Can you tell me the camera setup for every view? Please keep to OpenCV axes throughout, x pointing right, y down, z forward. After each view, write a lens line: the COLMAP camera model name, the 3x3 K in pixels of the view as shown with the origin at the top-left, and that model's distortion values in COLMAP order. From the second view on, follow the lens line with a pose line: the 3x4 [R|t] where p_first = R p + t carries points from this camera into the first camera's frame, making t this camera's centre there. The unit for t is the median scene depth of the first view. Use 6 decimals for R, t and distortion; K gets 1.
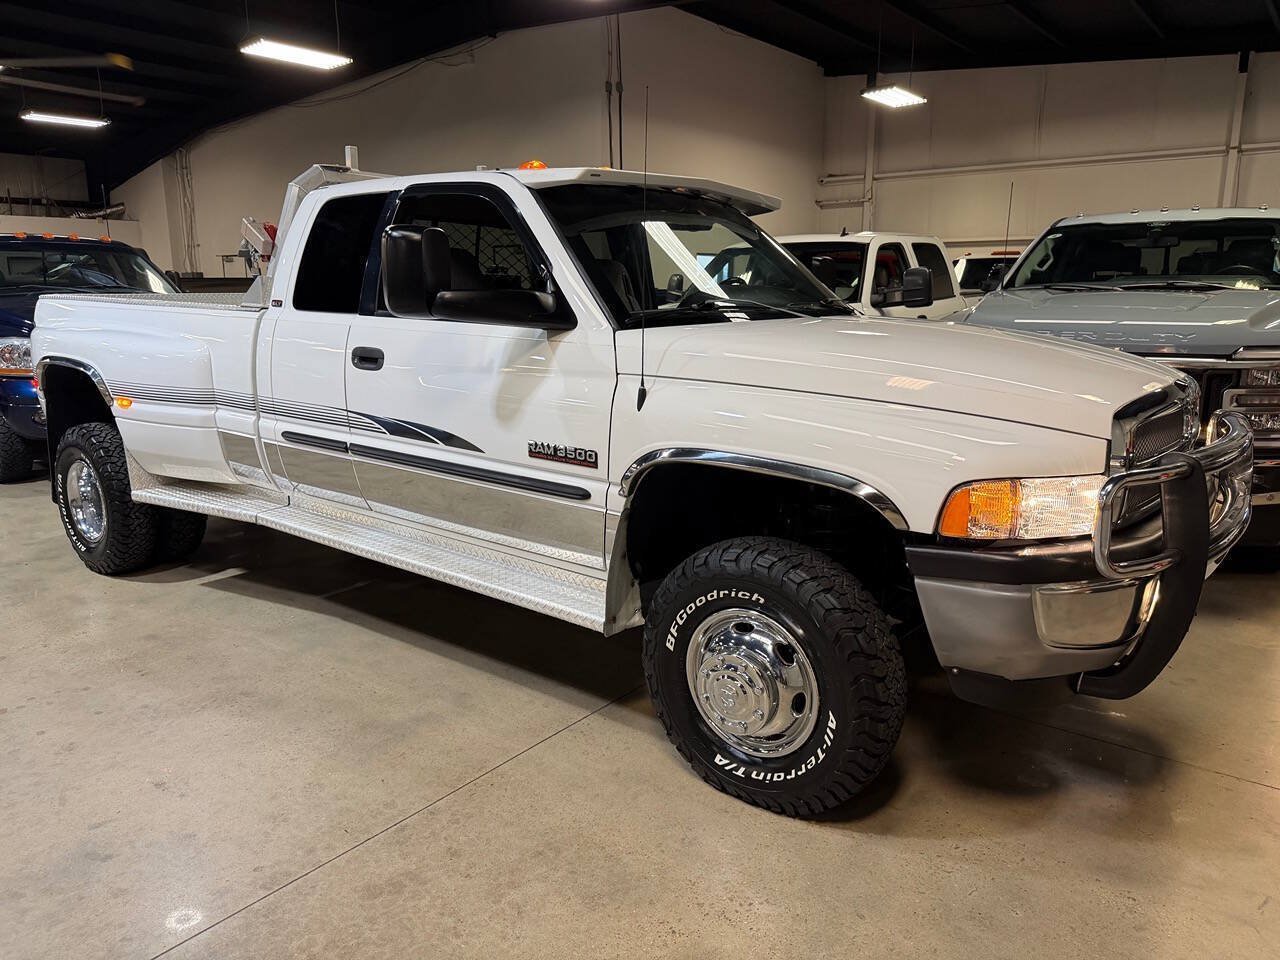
lens RADIAL K [[915.8, 0, 637.5], [0, 915.8, 475.0], [0, 0, 1]] dist [0.053956, -0.074407]
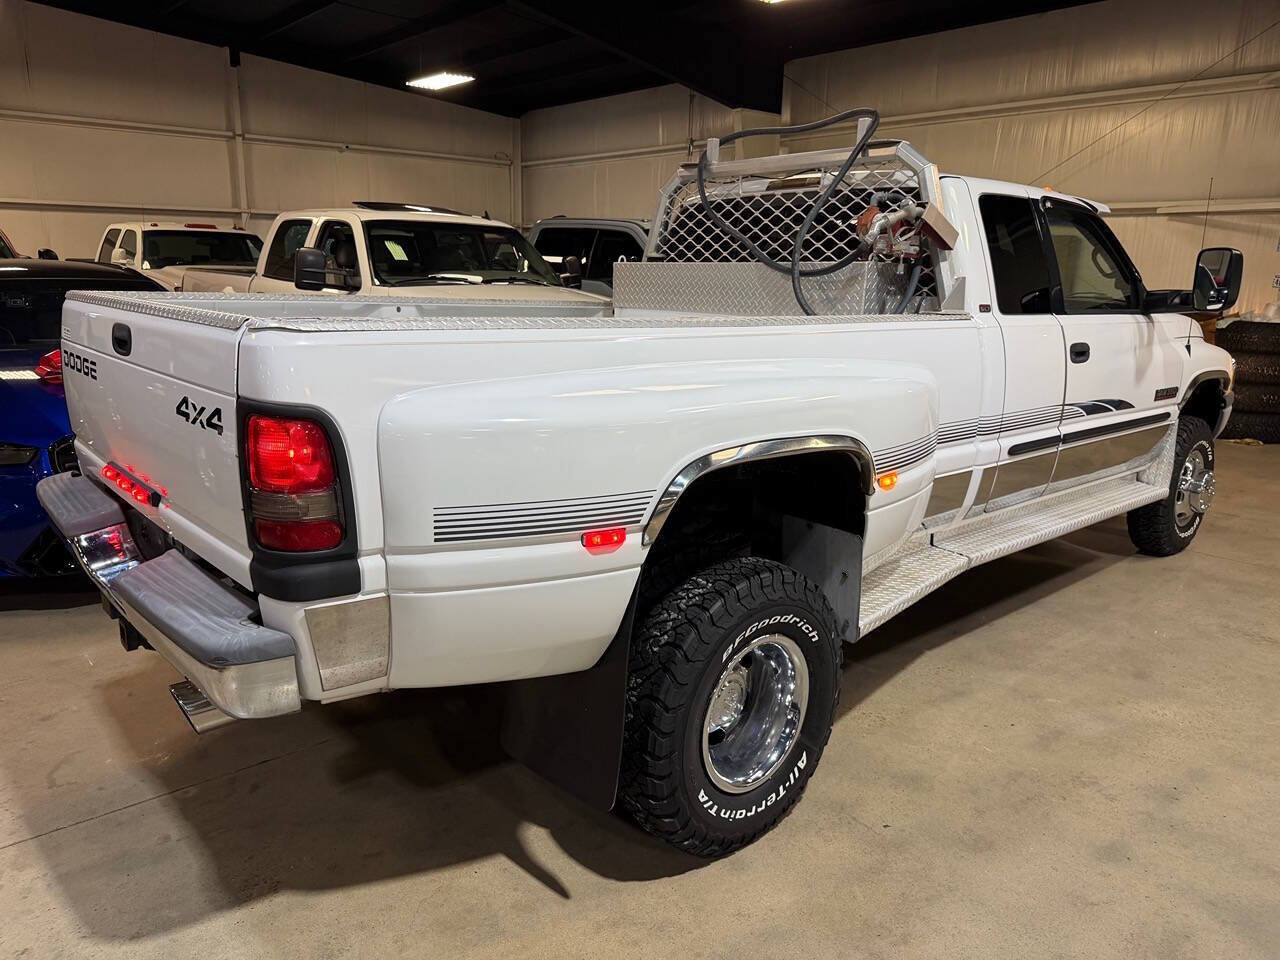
lens RADIAL K [[915.8, 0, 637.5], [0, 915.8, 475.0], [0, 0, 1]] dist [0.053956, -0.074407]
pose [[0.171022, -0.215842, 0.961334, -1.667419], [0.179856, 0.966154, 0.184927, -0.320683], [-0.968712, 0.141275, 0.204054, 1.466955]]
